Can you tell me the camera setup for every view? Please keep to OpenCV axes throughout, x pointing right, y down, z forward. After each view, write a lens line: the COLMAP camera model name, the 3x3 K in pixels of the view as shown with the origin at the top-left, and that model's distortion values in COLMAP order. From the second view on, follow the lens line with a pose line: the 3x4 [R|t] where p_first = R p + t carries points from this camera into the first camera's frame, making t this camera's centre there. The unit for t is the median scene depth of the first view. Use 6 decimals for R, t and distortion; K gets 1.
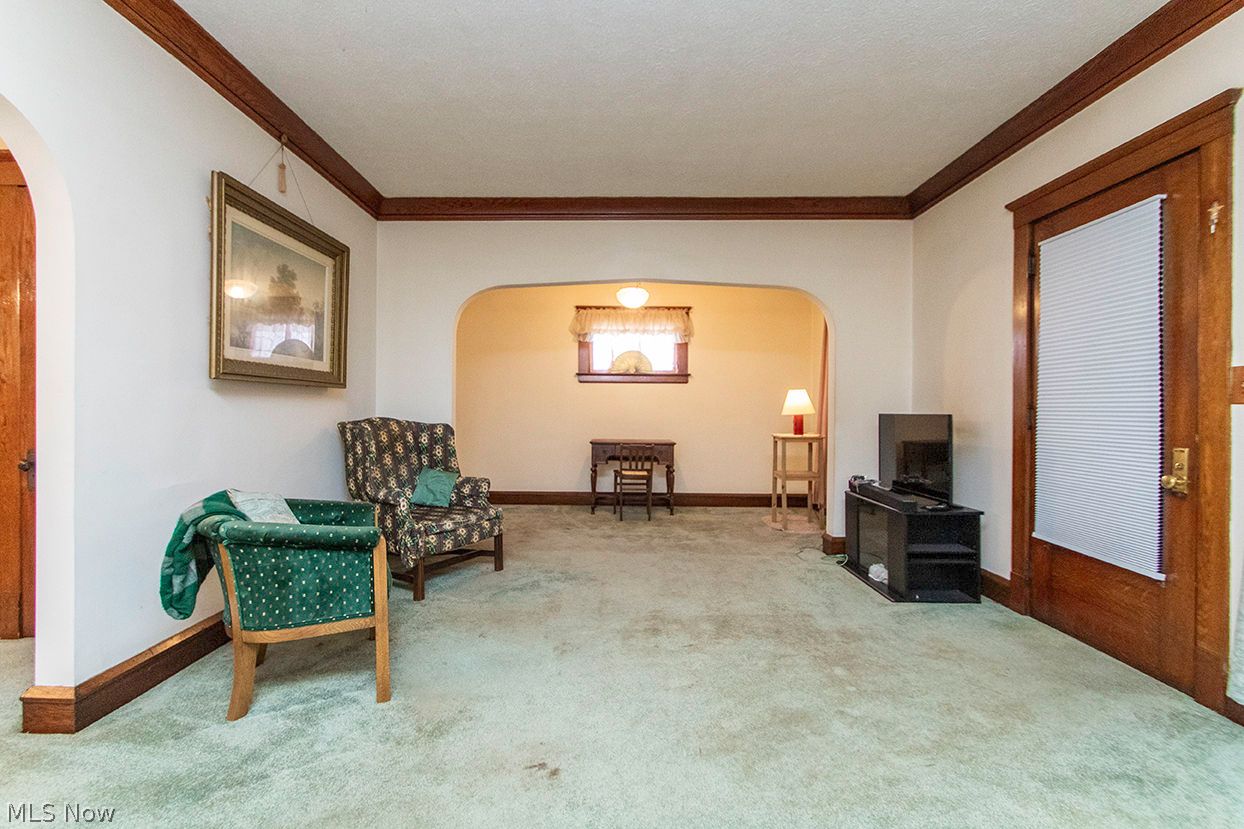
lens RADIAL K [[579.8, 0, 603.9], [0, 579.8, 411.6], [0, 0, 1]] dist [-0.002172, -0.000282]
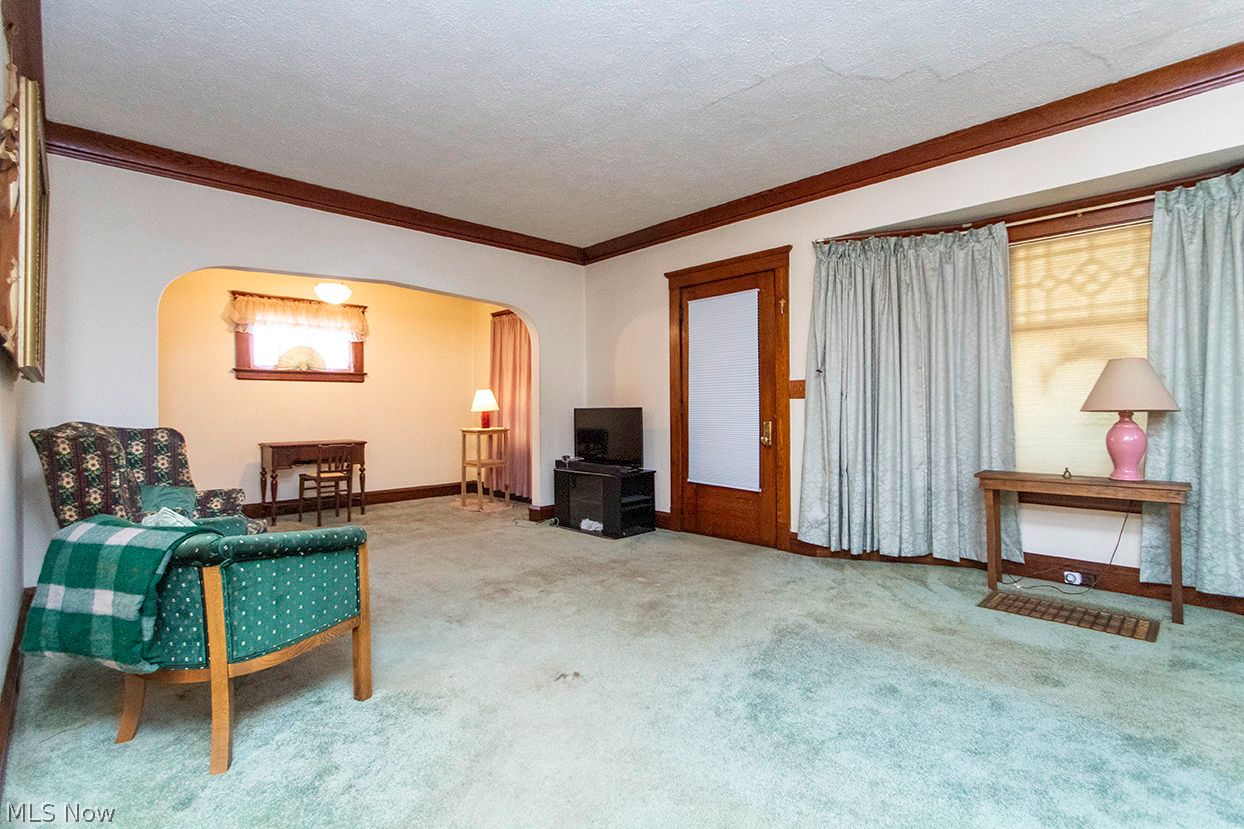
lens RADIAL K [[575.6, 0, 604.5], [0, 575.6, 408.0], [0, 0, 1]] dist [0.000837, 0.000388]
pose [[0.720230, -0.013646, 0.693601, -0.397178], [0.017580, 0.999844, 0.001416, 0.001992], [-0.693512, 0.011174, 0.720358, -0.005072]]
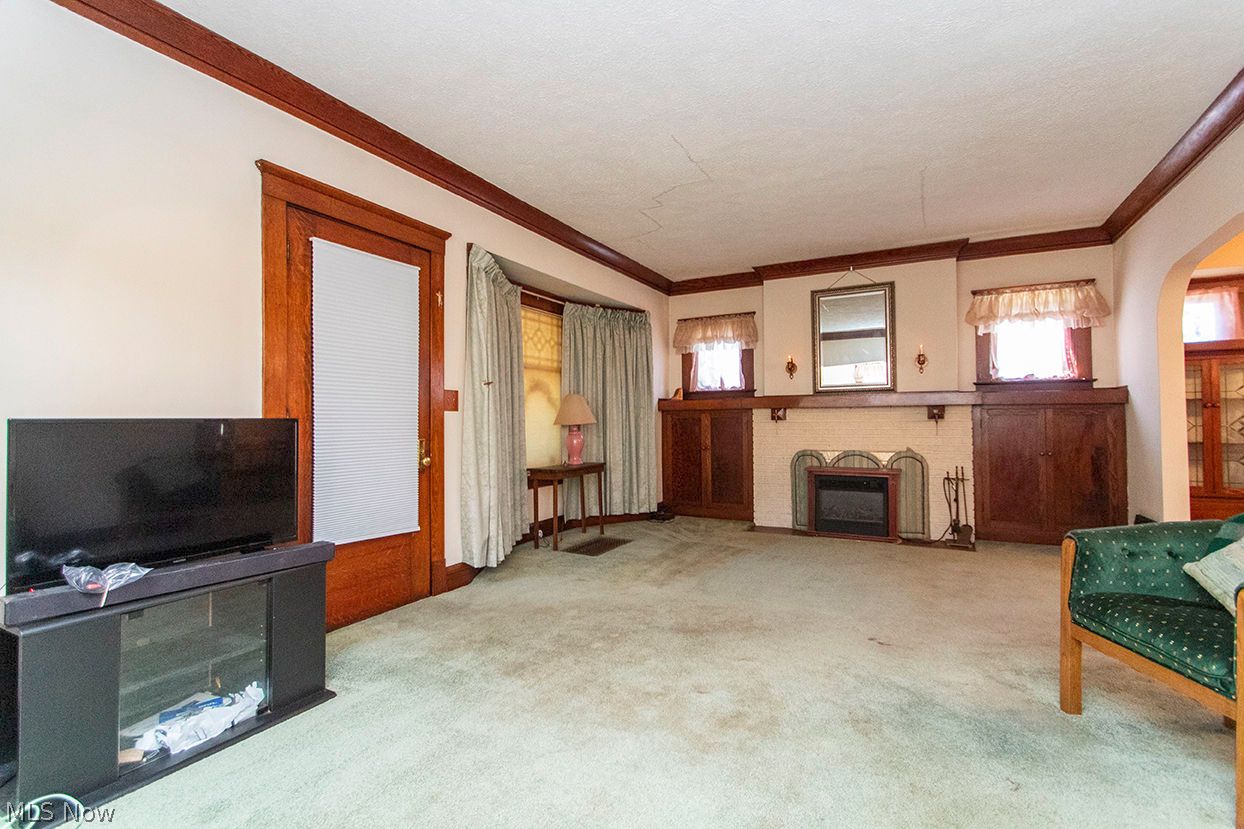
lens RADIAL K [[579.8, 0, 603.9], [0, 579.8, 411.6], [0, 0, 1]] dist [-0.002172, -0.000282]
pose [[-0.876379, 0.007229, 0.481567, -0.086054], [0.002230, 0.999938, -0.010952, 0.004632], [-0.481616, -0.008524, -0.876341, 1.148534]]
